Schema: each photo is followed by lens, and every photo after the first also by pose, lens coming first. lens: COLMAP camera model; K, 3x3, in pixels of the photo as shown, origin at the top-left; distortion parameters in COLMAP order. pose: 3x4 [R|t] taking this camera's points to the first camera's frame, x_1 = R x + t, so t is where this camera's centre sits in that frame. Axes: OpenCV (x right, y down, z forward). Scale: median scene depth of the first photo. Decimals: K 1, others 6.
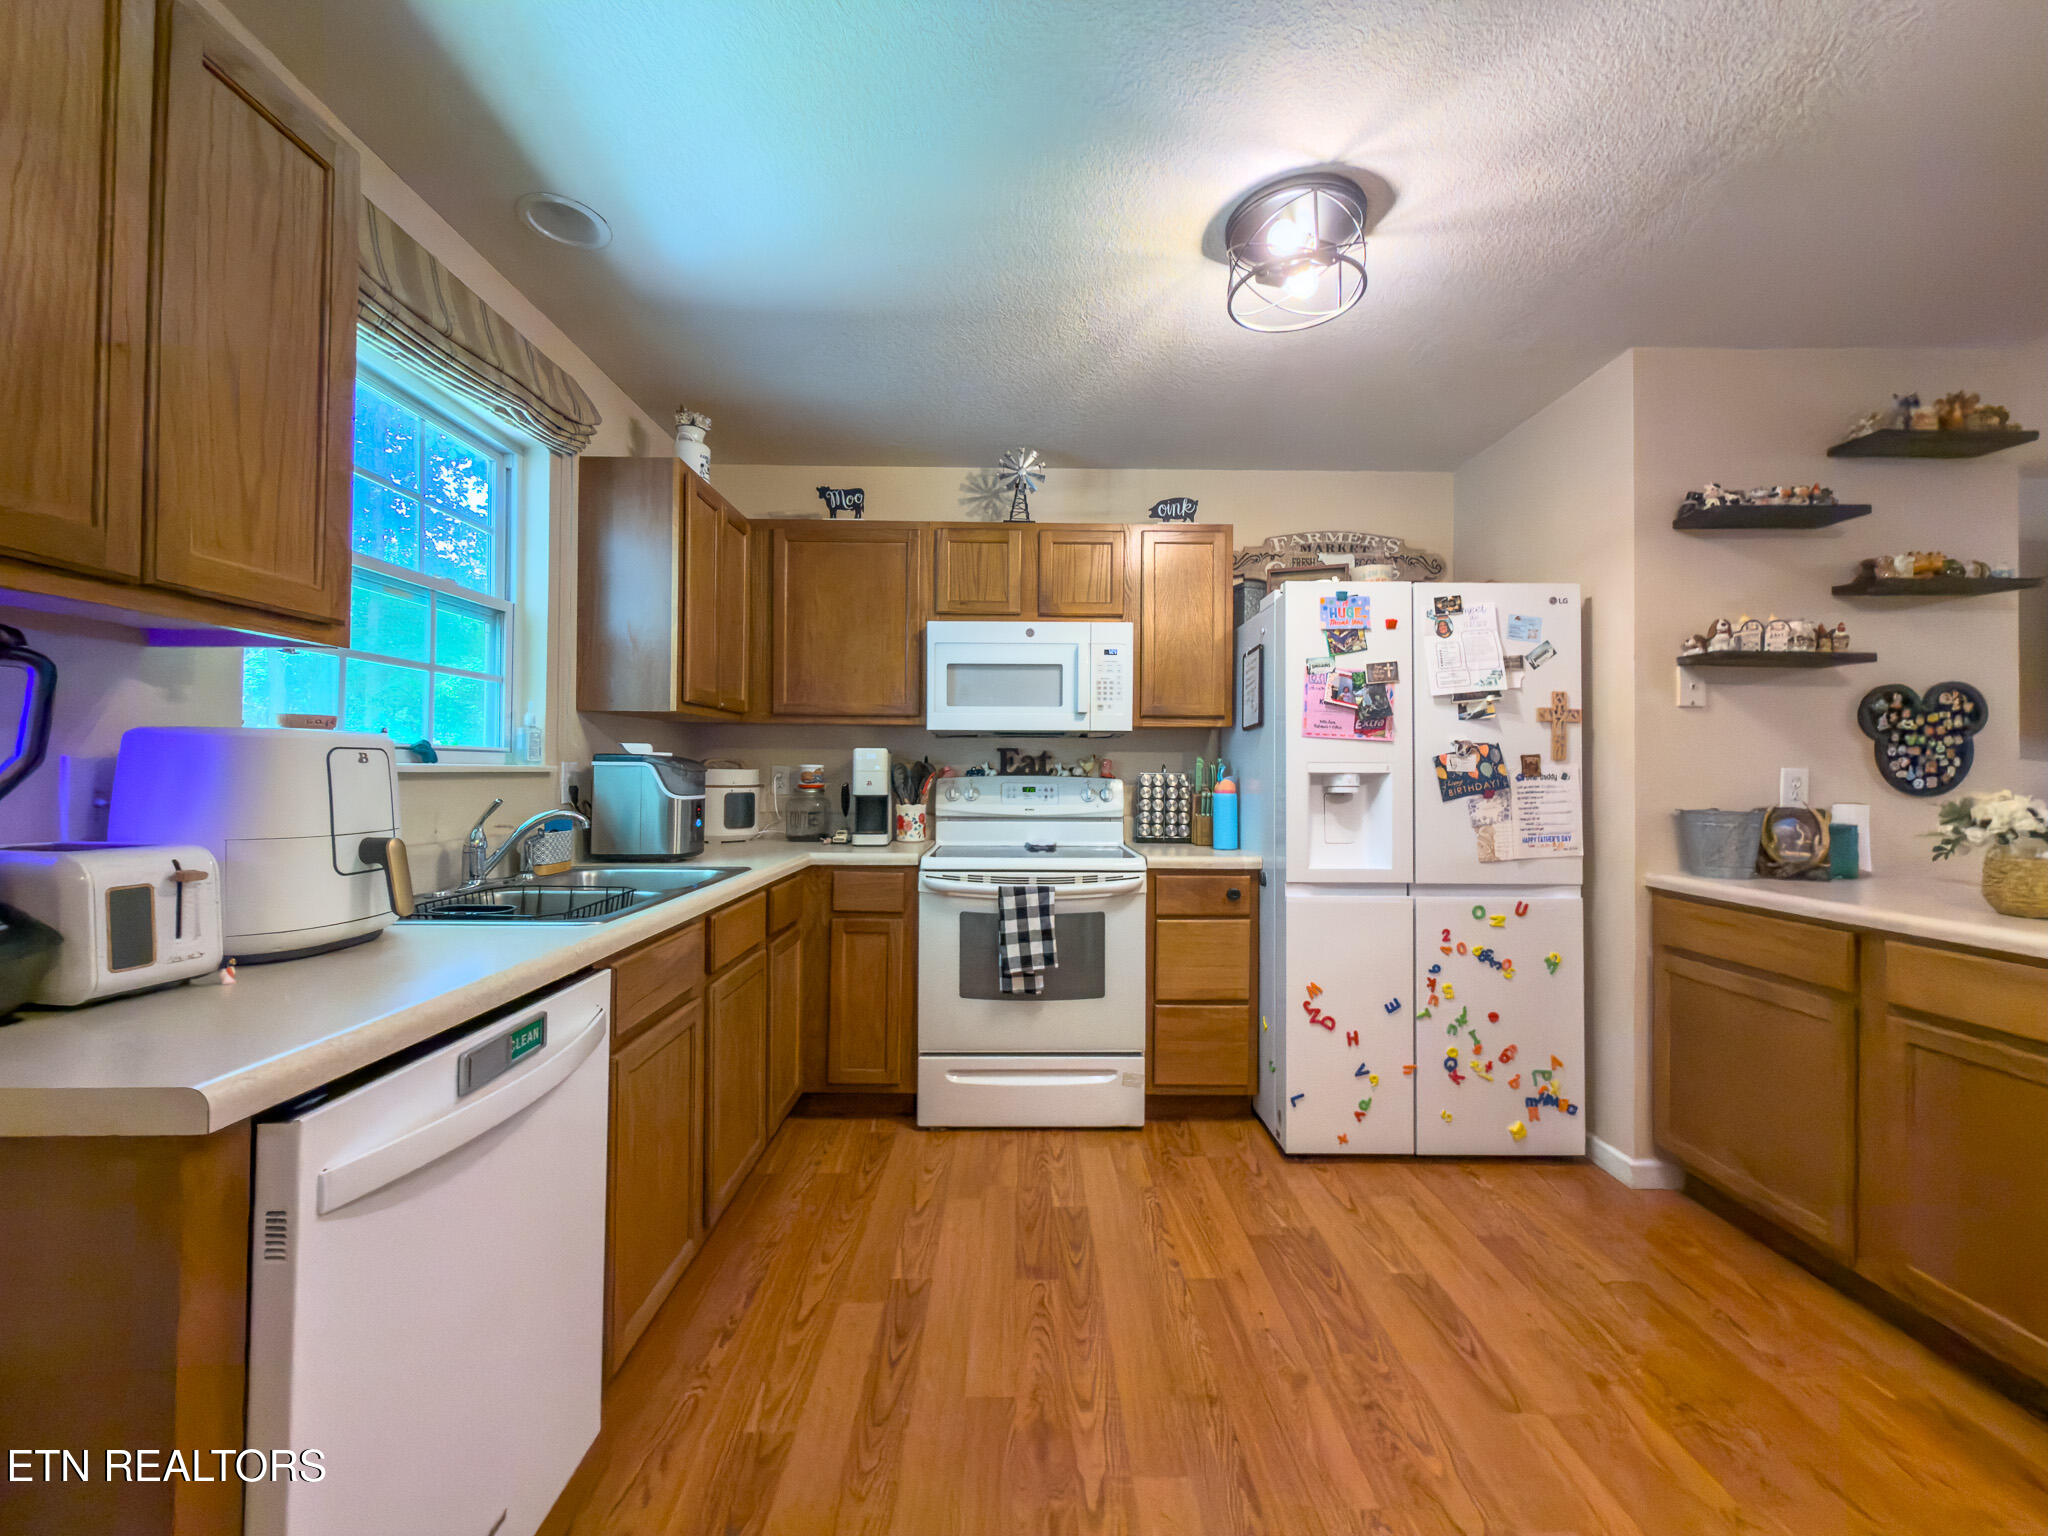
lens RADIAL K [[815.3, 0, 1028.9], [0, 815.3, 767.8], [0, 0, 1]] dist [-0.000807, 0.000198]
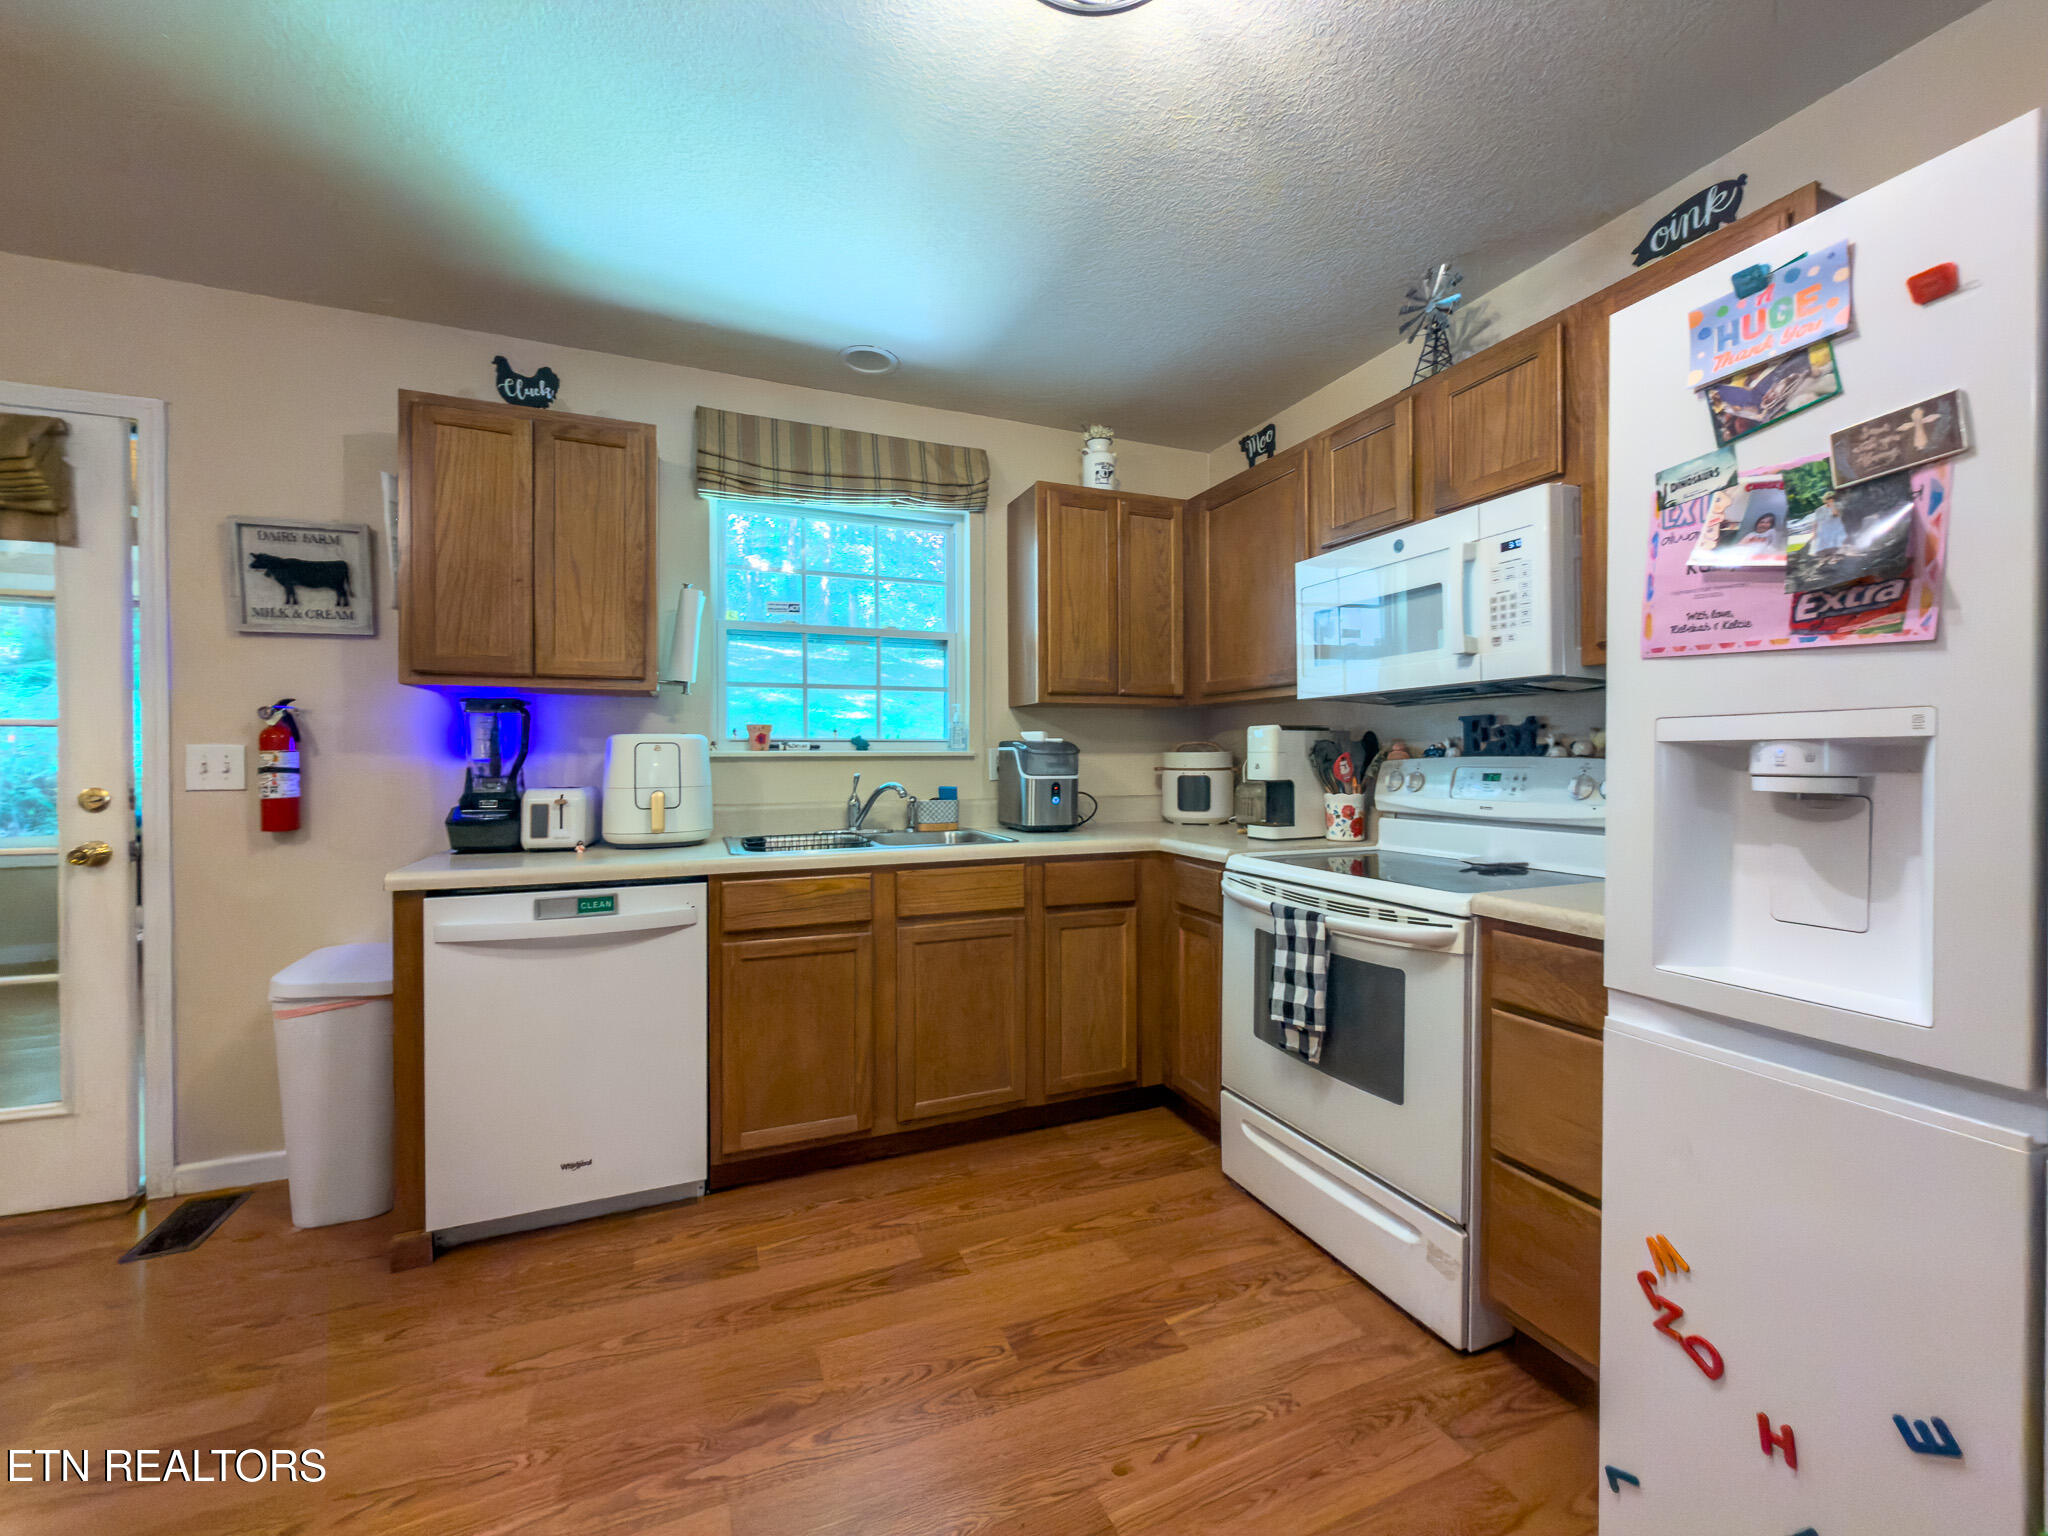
lens RADIAL K [[815.3, 0, 1022.1], [0, 815.3, 766.1], [0, 0, 1]] dist [-0.000807, 0.000198]
pose [[0.373497, 0.002727, -0.927627, 0.580378], [0.010325, 0.999922, 0.007096, 0.011469], [0.927574, -0.012228, 0.373439, 0.505036]]
